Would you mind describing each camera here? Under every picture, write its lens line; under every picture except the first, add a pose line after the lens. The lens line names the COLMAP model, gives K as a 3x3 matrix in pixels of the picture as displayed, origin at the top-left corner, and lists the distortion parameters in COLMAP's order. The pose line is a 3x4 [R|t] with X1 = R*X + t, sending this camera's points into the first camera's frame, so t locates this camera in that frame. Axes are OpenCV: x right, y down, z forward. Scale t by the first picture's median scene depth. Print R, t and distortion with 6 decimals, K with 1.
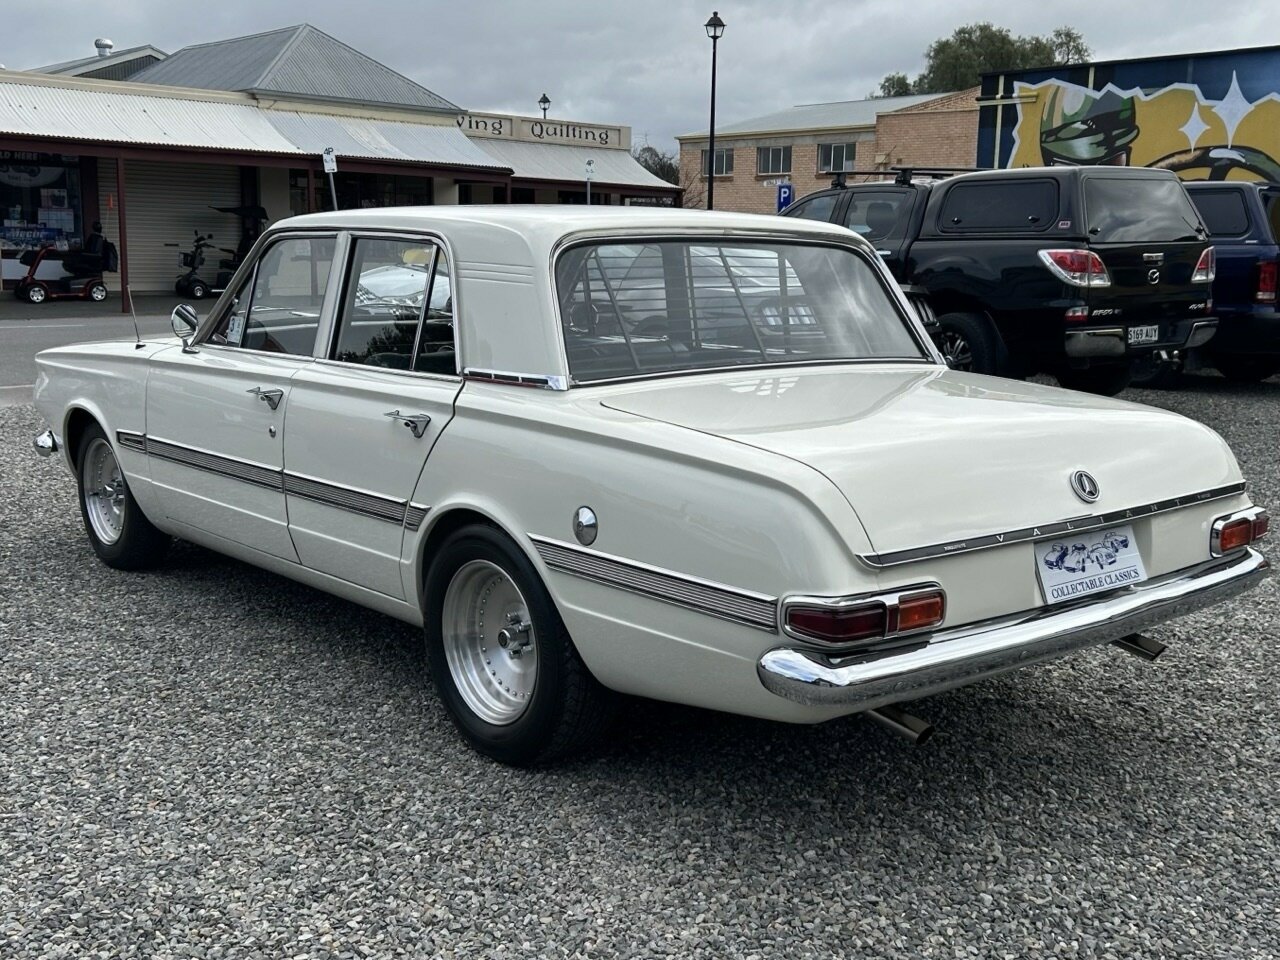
lens RADIAL K [[1430.4, 0, 640.0], [0, 1430.4, 480.0], [0, 0, 1]] dist [0.090146, -0.155811]
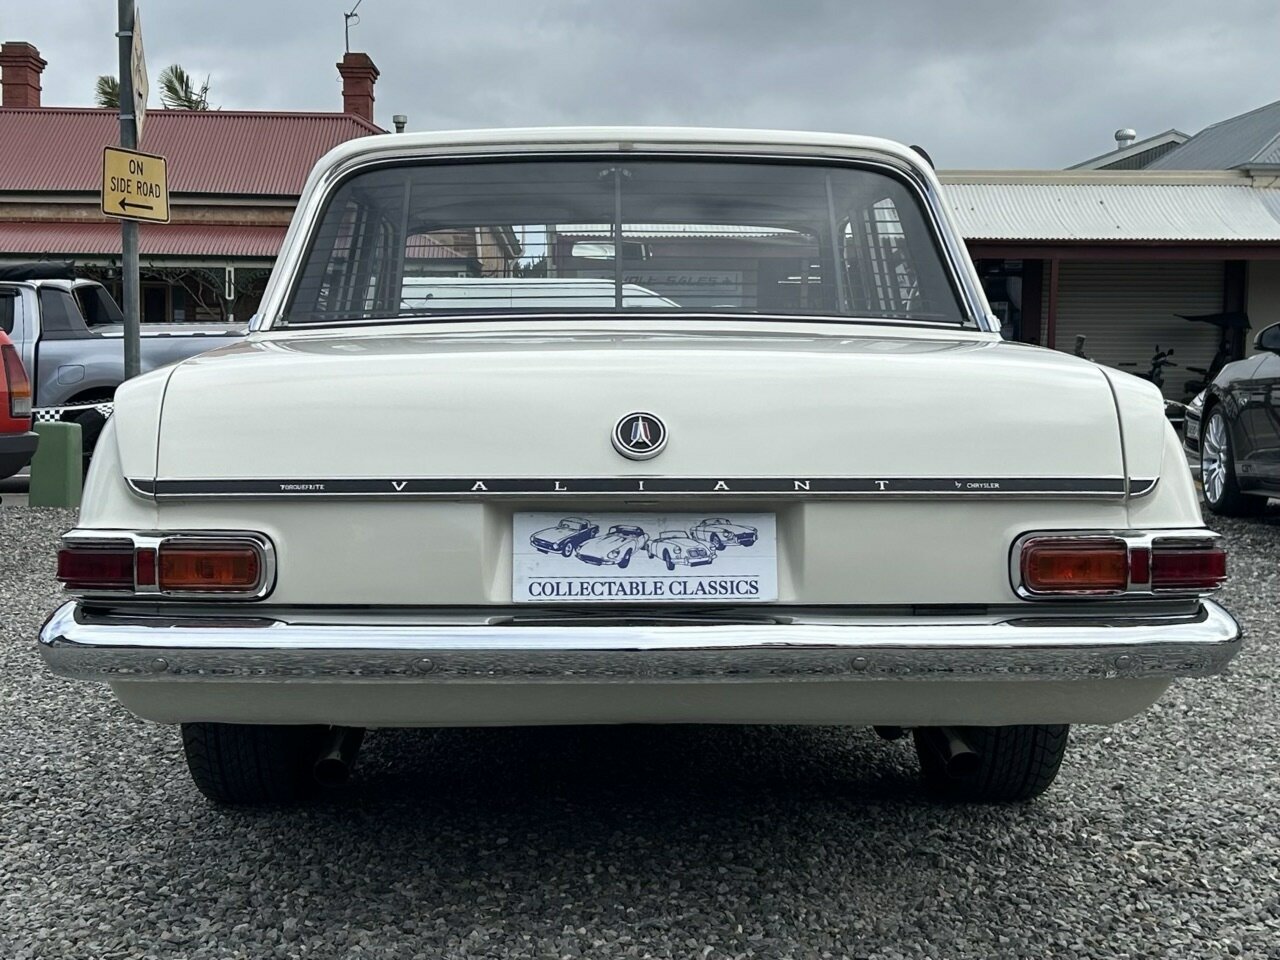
lens RADIAL K [[1838.7, 0, 640.0], [0, 1838.7, 480.0], [0, 0, 1]] dist [0.073555, -0.061127]
pose [[0.760428, 0.019732, -0.649123, 0.813017], [-0.099038, 0.991371, -0.085884, 0.091207], [0.641826, 0.129596, 0.755820, 0.372459]]
